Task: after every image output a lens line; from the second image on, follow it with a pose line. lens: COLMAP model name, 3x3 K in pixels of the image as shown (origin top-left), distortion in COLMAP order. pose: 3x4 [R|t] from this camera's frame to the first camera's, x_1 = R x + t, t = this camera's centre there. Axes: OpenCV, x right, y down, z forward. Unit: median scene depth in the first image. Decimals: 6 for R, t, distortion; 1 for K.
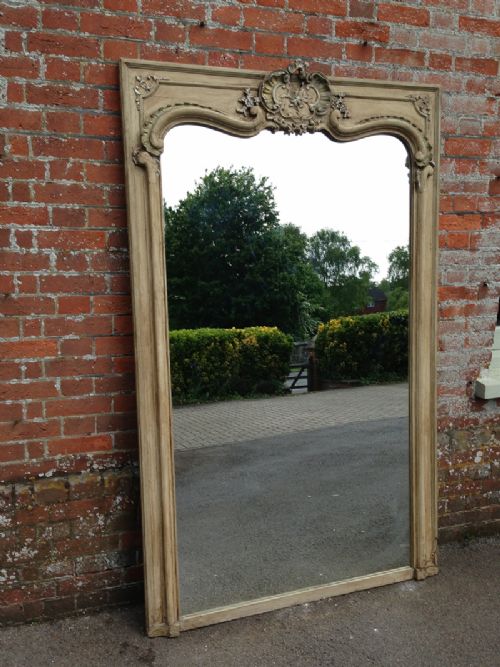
lens RADIAL K [[616.9, 0, 250.0], [0, 616.9, 333.5], [0, 0, 1]] dist [0.131184, -0.274465]
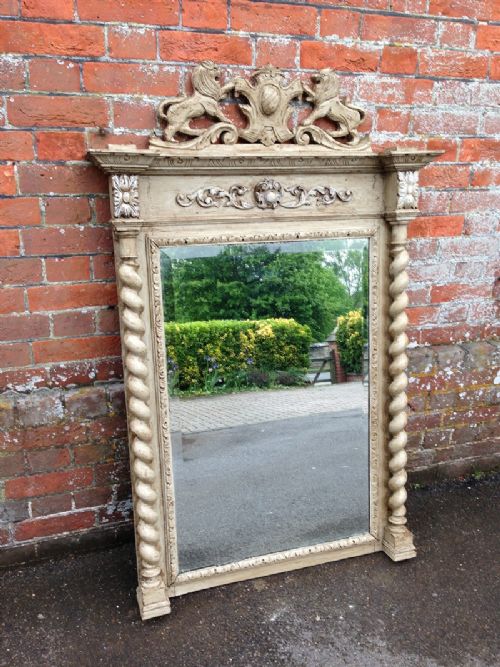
lens RADIAL K [[585.8, 0, 253.0], [0, 585.8, 329.5], [0, 0, 1]] dist [0.137908, -0.242327]
pose [[0.999726, 0.022713, 0.005654, 0.072469], [-0.023376, 0.981252, 0.191304, 0.011207], [-0.001203, -0.191384, 0.981514, 0.360565]]
